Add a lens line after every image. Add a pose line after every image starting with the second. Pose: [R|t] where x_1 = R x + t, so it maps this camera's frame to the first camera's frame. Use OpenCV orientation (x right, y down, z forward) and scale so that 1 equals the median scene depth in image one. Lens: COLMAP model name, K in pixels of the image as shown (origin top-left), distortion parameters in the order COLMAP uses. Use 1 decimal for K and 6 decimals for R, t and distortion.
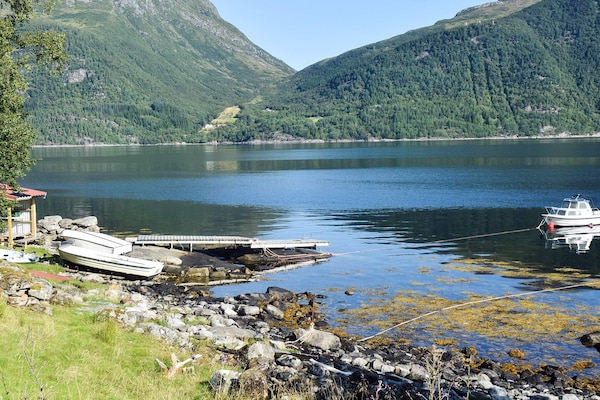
lens RADIAL K [[831.9, 0, 299.8], [0, 831.9, 200.8], [0, 0, 1]] dist [-0.009909, 0.000000]
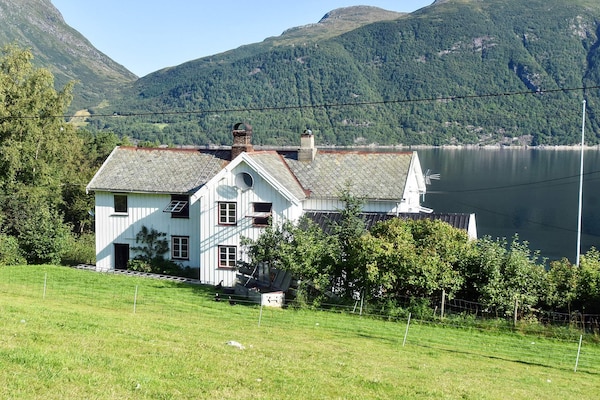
lens RADIAL K [[831.9, 0, 300.6], [0, 831.9, 198.4], [0, 0, 1]] dist [-0.009909, 0.000000]
pose [[0.973844, 0.011112, 0.226945, -0.048627], [-0.014068, 0.999836, 0.011410, -0.014980], [-0.226781, -0.014304, 0.973841, -0.125976]]
